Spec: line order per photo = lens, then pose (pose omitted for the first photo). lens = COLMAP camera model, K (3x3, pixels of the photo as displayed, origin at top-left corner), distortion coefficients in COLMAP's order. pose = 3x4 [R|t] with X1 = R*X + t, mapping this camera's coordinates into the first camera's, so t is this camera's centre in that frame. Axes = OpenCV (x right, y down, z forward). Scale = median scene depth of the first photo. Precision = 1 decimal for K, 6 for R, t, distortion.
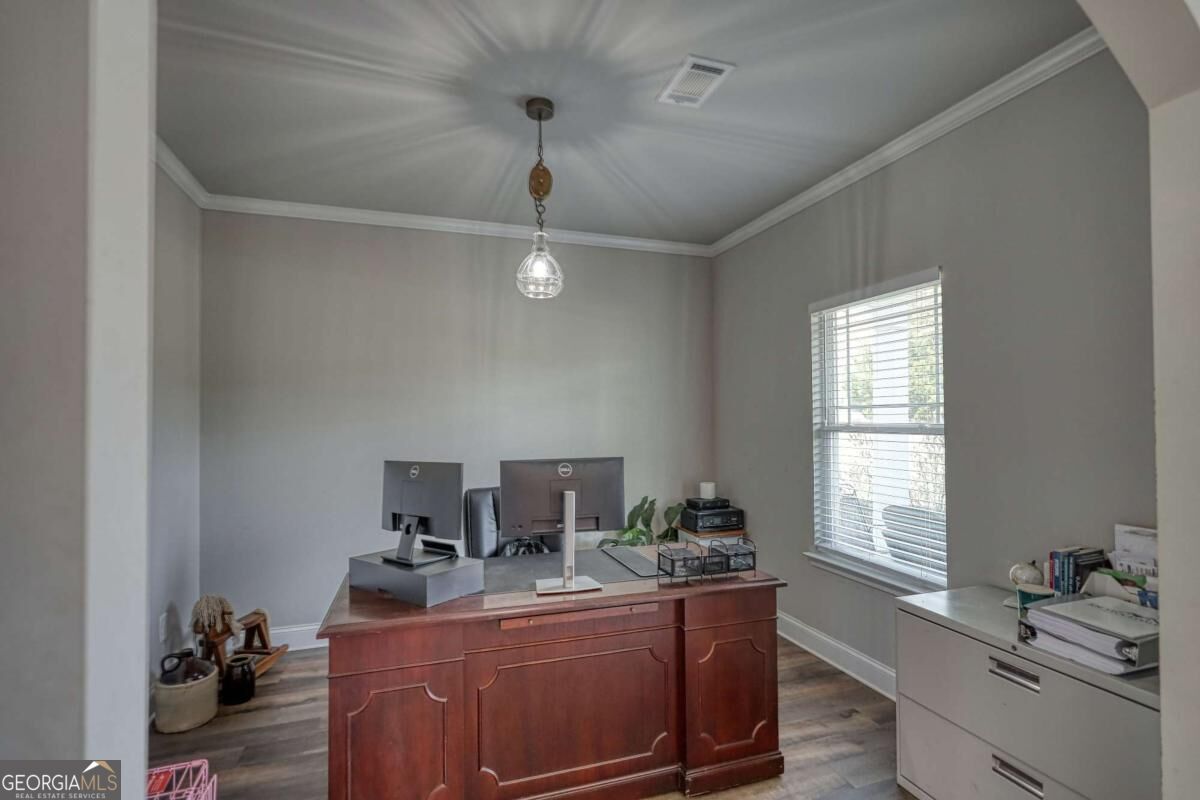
lens RADIAL K [[553.2, 0, 600.6], [0, 553.2, 414.6], [0, 0, 1]] dist [0.014890, 0.000084]
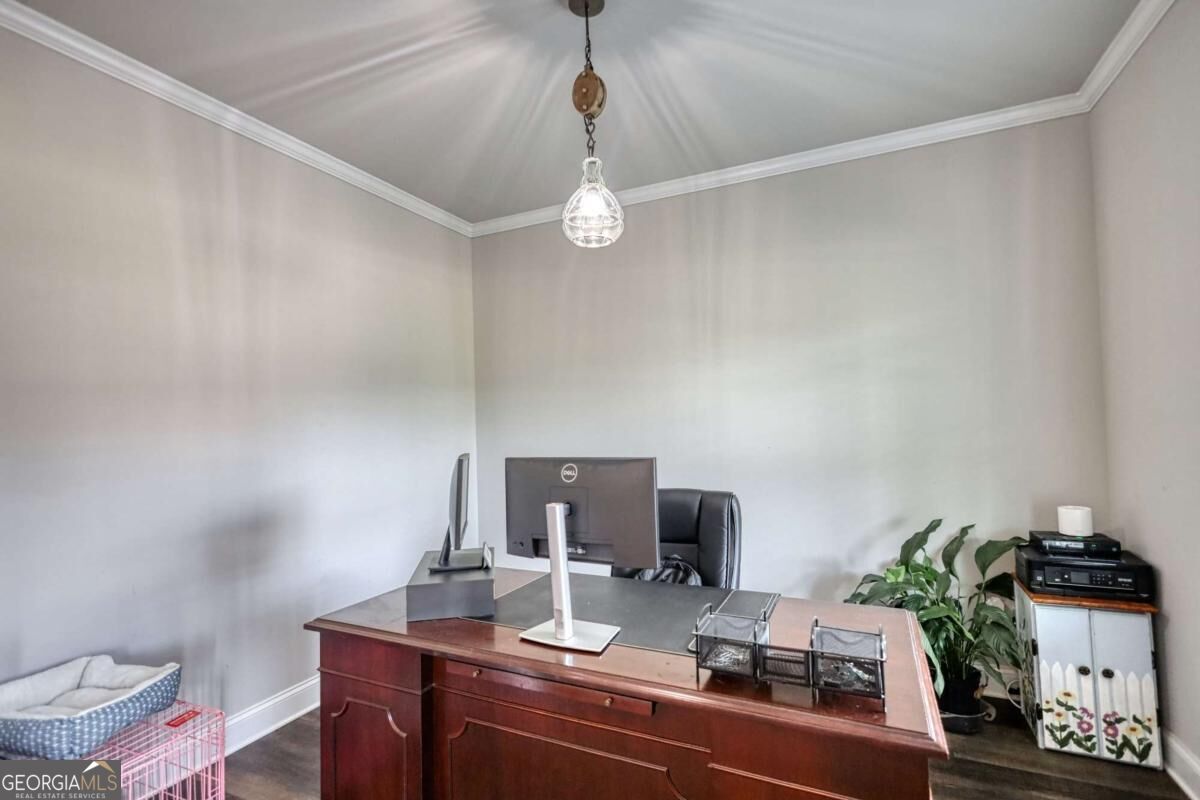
lens RADIAL K [[555.5, 0, 606.8], [0, 555.5, 406.1], [0, 0, 1]] dist [0.001534, 0.000438]
pose [[0.728132, -0.032104, -0.684684, 0.417297], [0.031861, 0.999408, -0.012978, 0.021639], [0.684696, -0.012365, 0.728724, 0.454558]]
